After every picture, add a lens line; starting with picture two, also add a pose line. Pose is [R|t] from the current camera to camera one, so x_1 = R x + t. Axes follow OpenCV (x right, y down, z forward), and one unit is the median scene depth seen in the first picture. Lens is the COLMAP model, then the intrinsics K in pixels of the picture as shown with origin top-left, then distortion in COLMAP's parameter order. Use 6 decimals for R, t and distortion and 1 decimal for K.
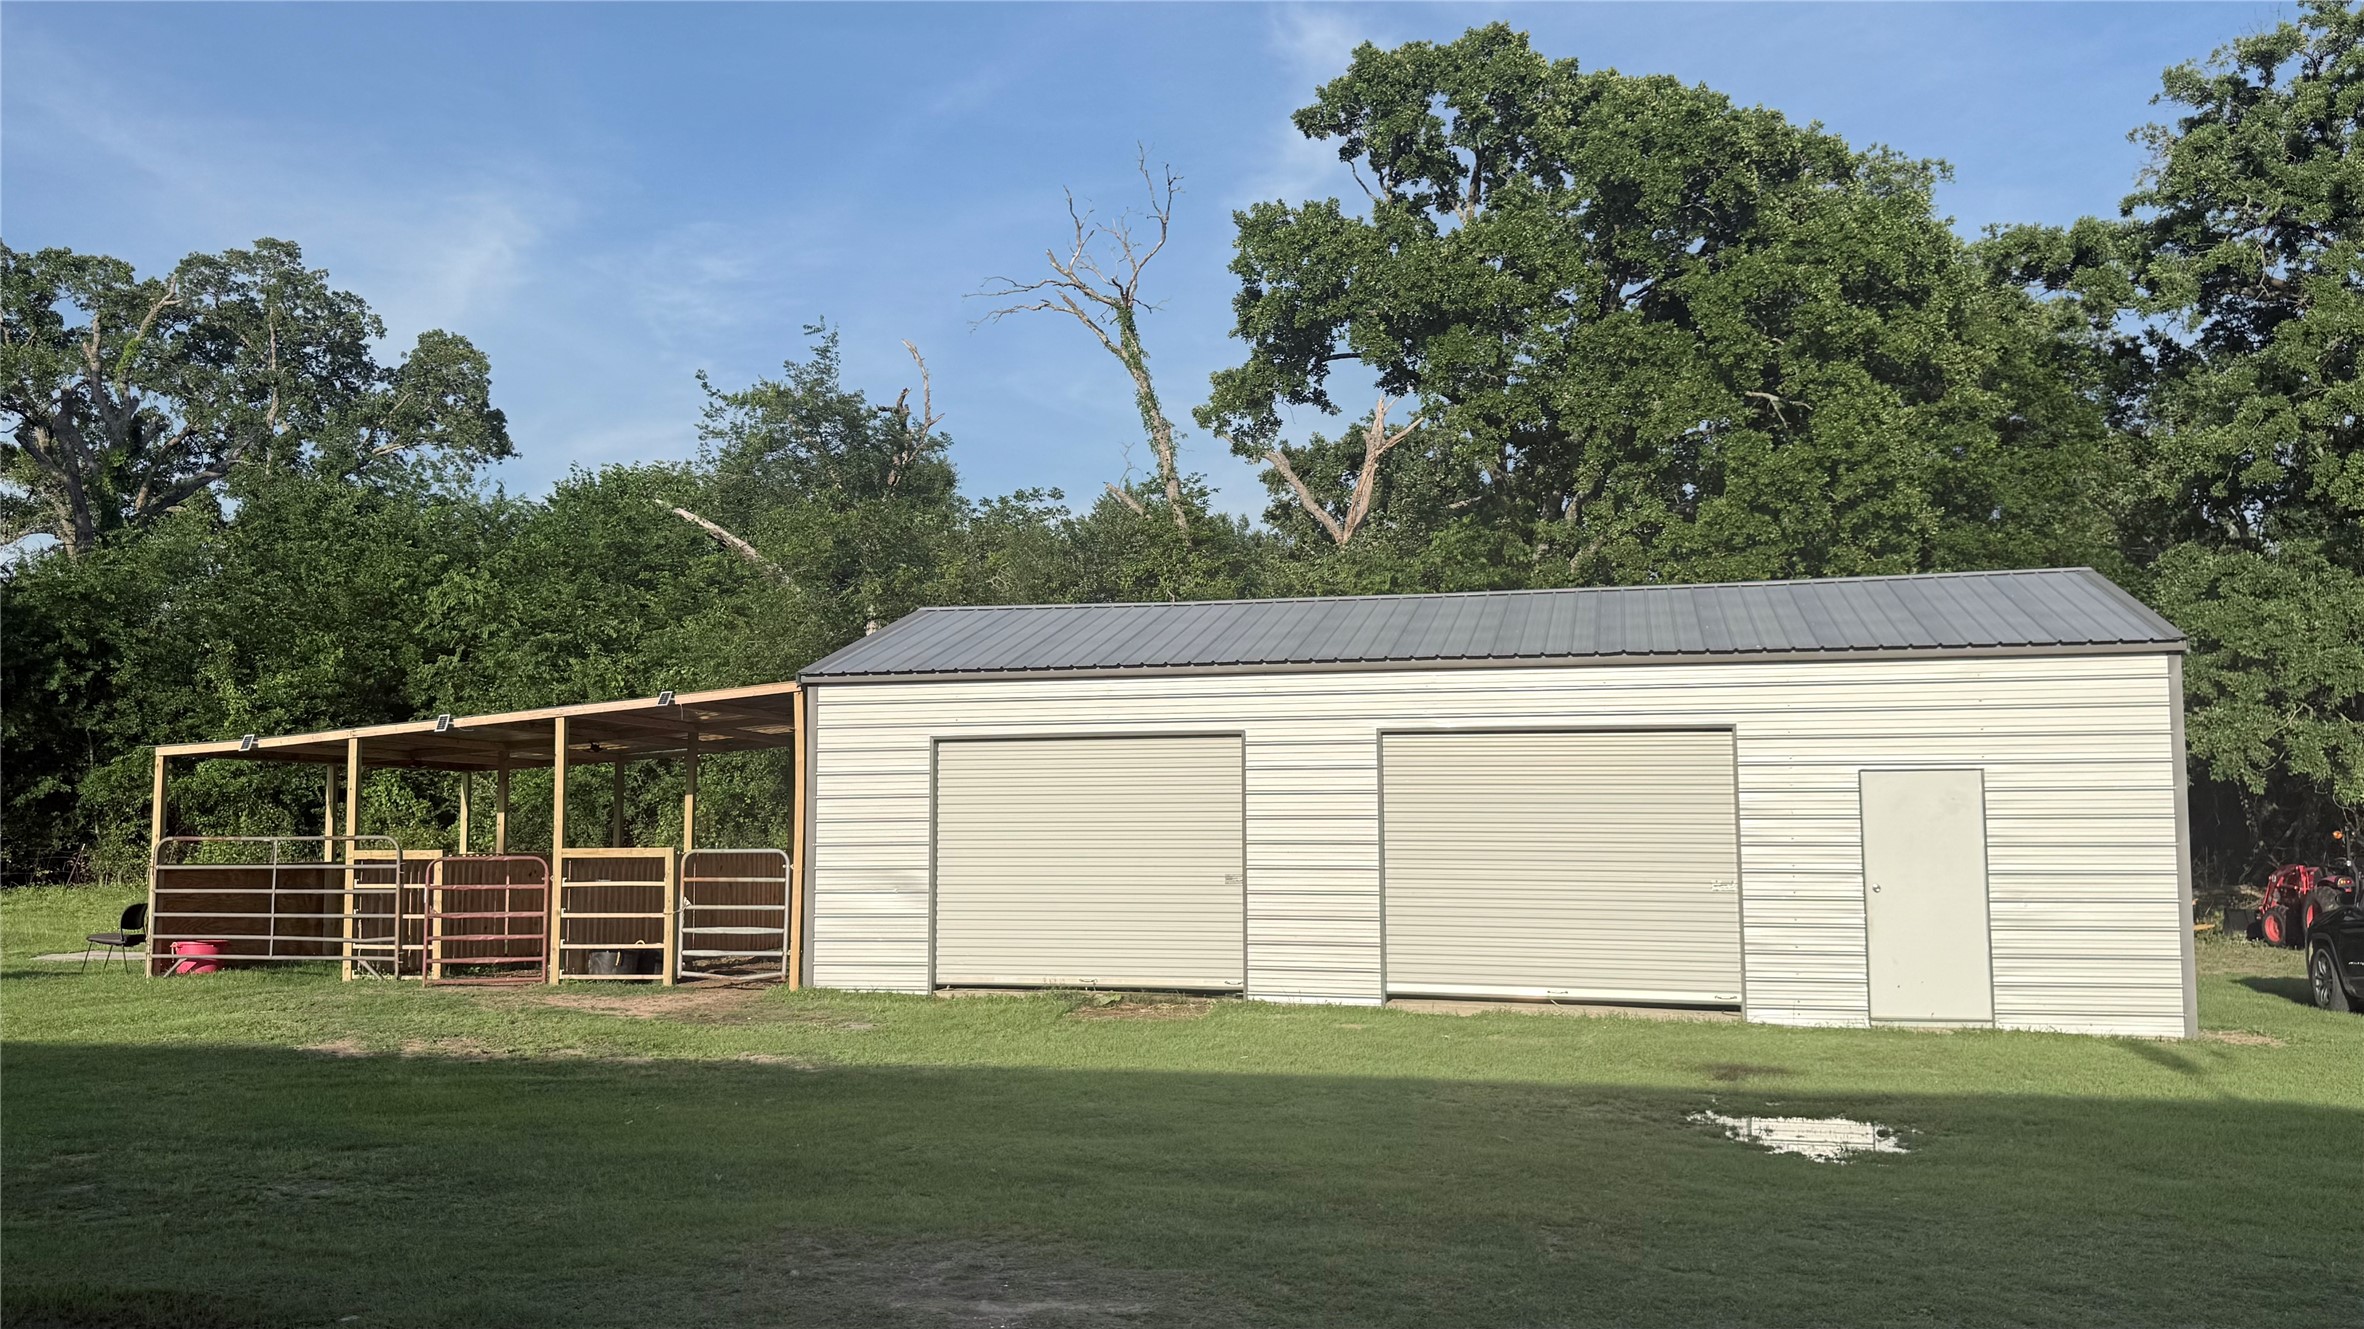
lens RADIAL K [[1956.7, 0, 1182.0], [0, 1956.7, 664.5], [0, 0, 1]] dist [0.046550, -0.013638]
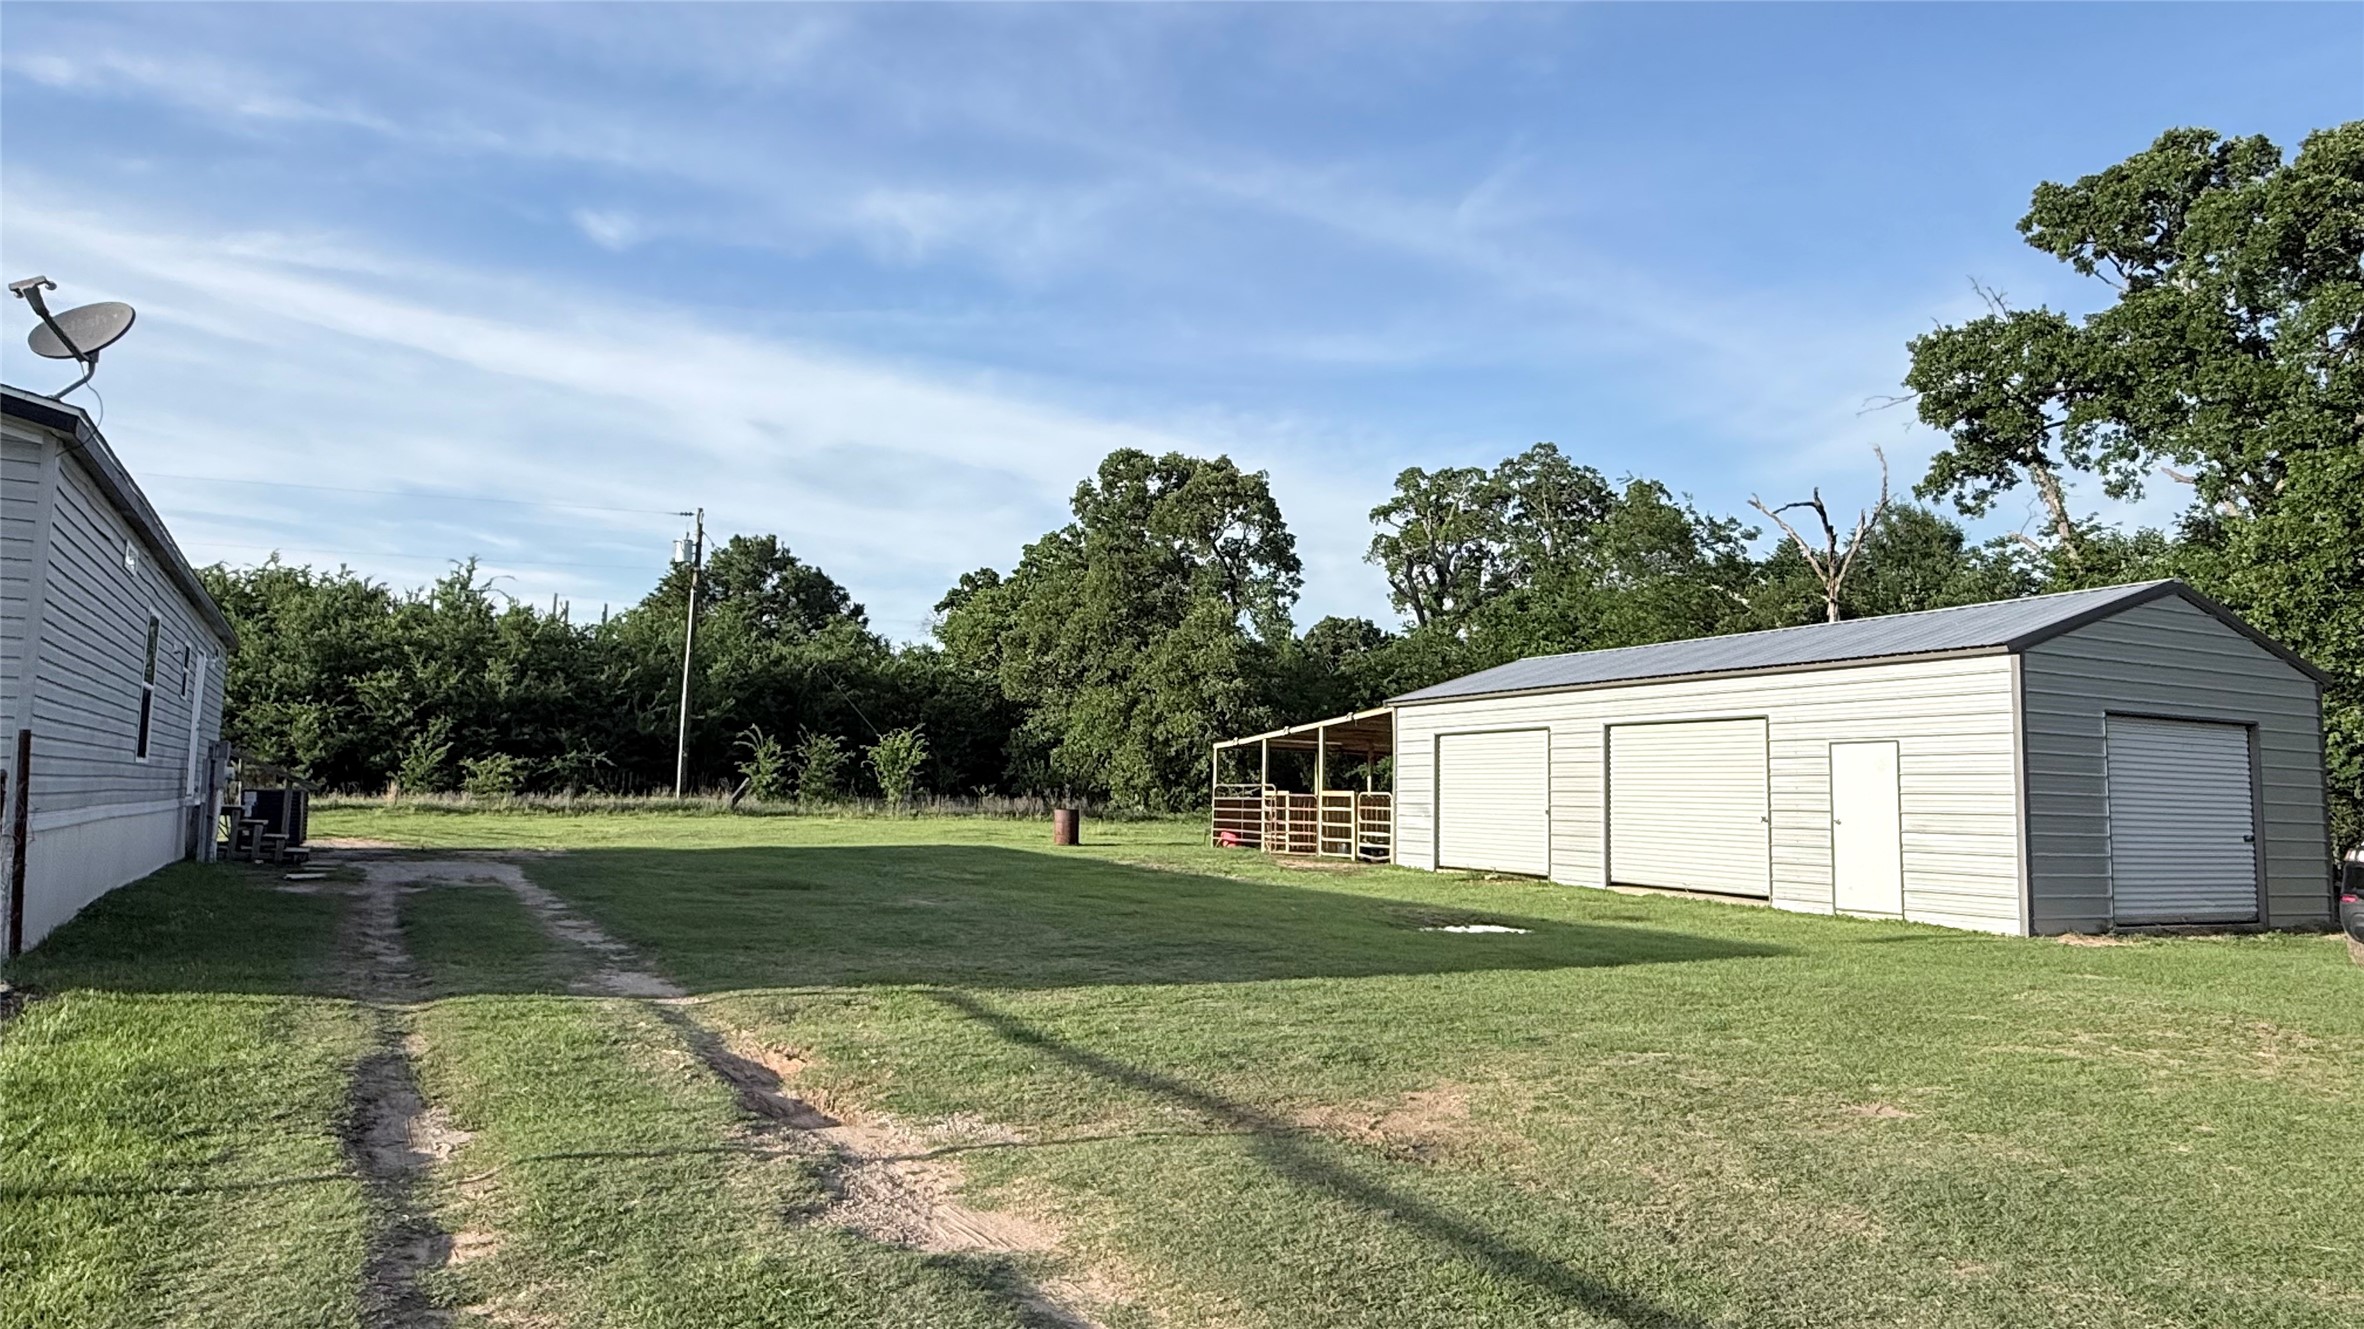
lens RADIAL K [[1434.8, 0, 1182.0], [0, 1434.8, 664.5], [0, 0, 1]] dist [0.001379, 0.000460]
pose [[0.644611, -0.056383, -0.762429, 0.747553], [0.044991, 0.998346, -0.035790, 0.008928], [0.763185, -0.011232, 0.646082, -0.072871]]
